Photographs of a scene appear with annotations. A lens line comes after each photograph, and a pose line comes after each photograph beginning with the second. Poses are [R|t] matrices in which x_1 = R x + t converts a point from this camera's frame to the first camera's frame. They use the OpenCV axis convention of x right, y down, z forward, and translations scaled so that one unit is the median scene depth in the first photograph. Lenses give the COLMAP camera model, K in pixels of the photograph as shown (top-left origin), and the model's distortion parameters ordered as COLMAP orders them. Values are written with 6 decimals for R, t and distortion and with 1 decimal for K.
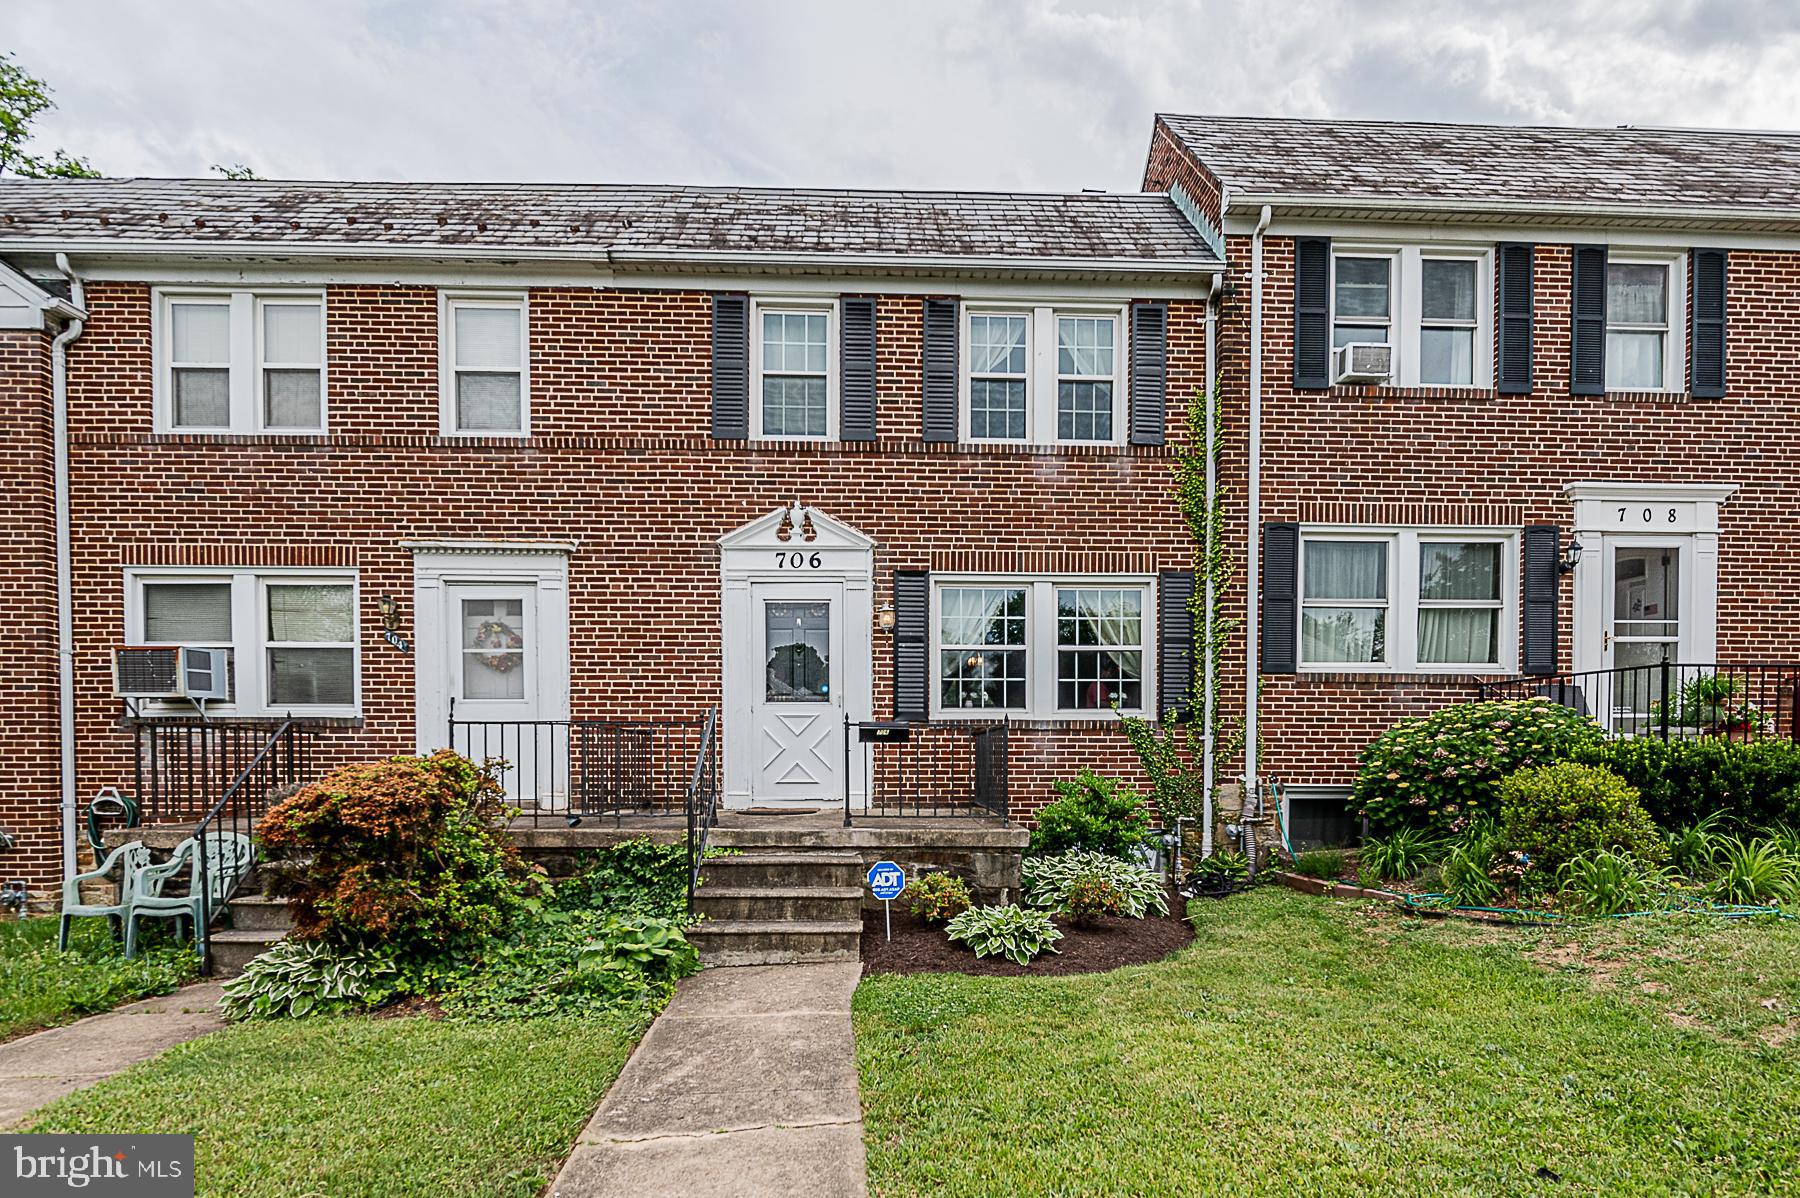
lens RADIAL K [[658.4, 0, 900.2], [0, 658.4, 562.9], [0, 0, 1]] dist [-0.003453, -0.000176]
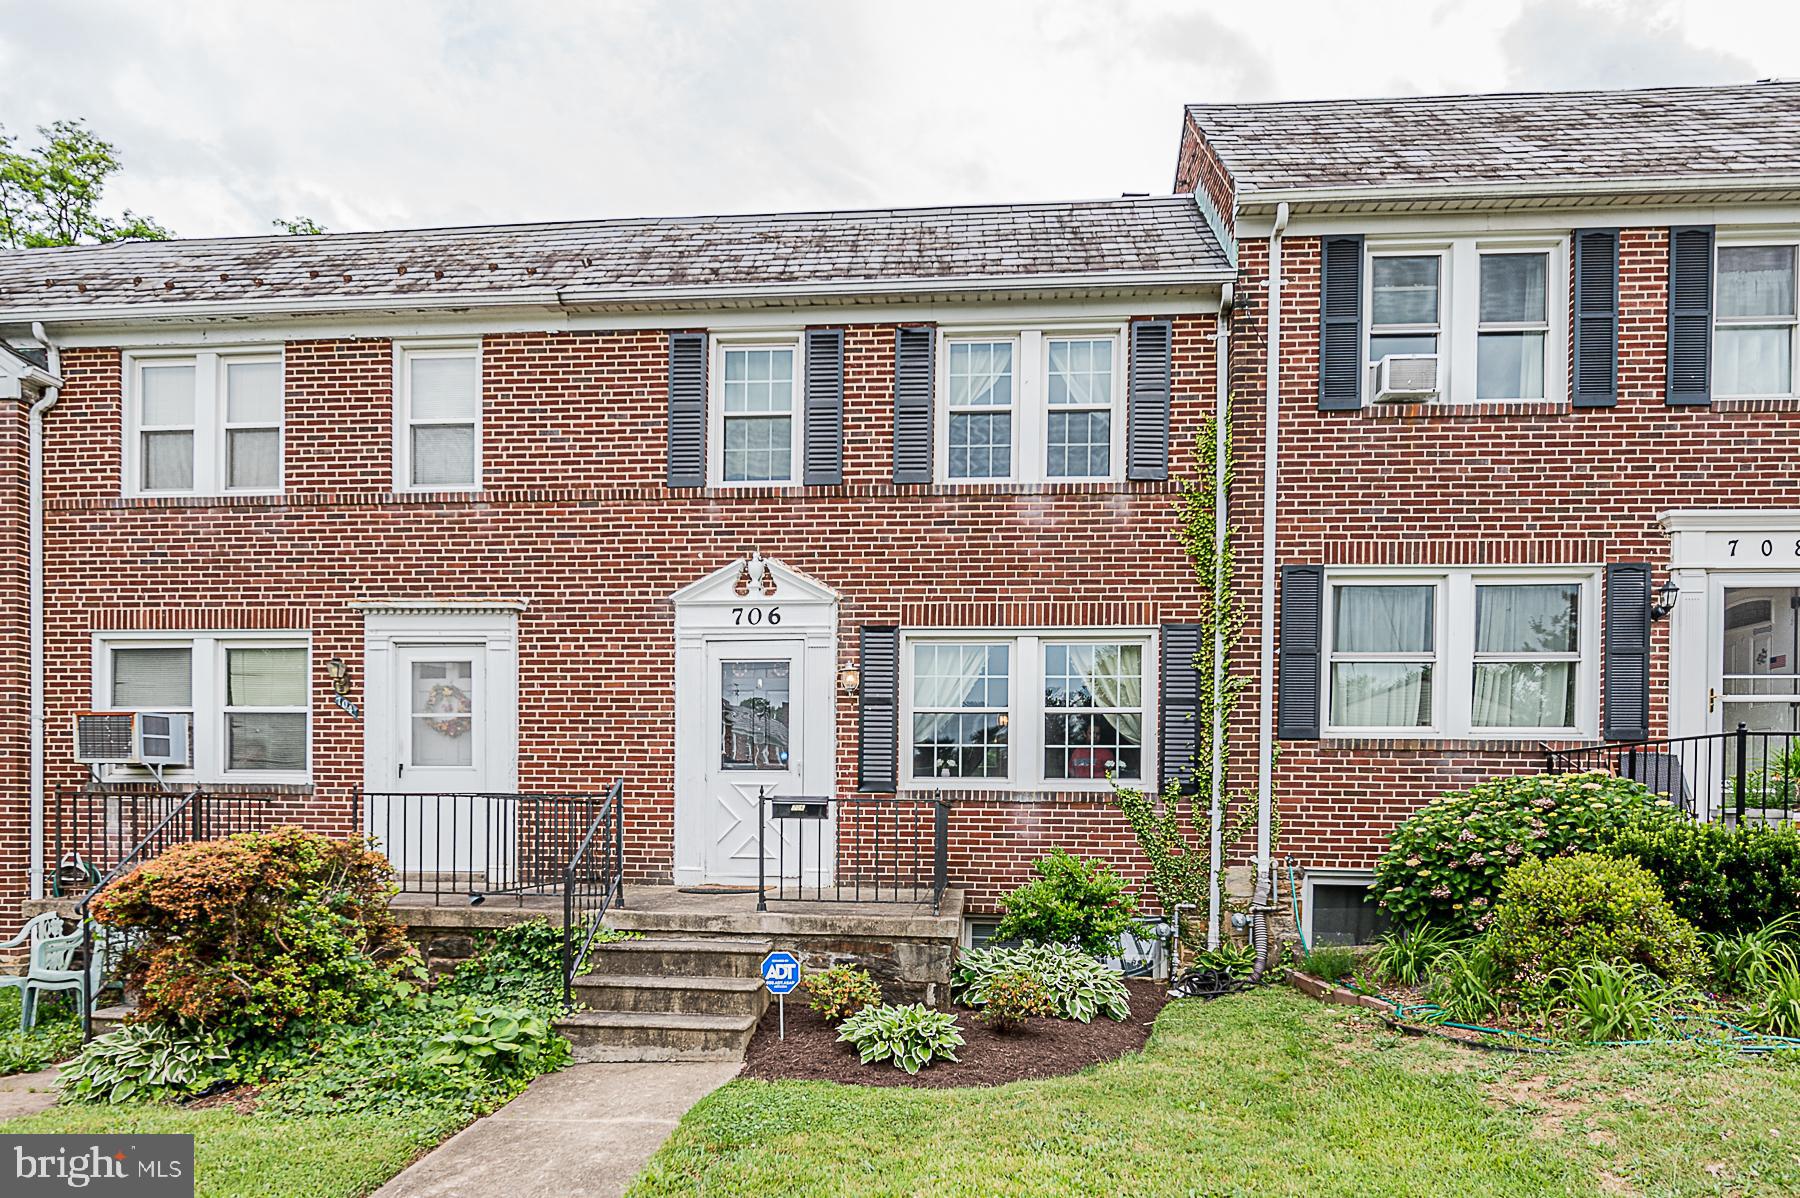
lens RADIAL K [[717.6, 0, 903.9], [0, 717.6, 606.0], [0, 0, 1]] dist [-0.003808, -0.000120]
pose [[0.996564, -0.014350, -0.081577, 0.131977], [0.013855, 0.999882, -0.006629, -0.008802], [0.081663, 0.005476, 0.996645, 0.012948]]
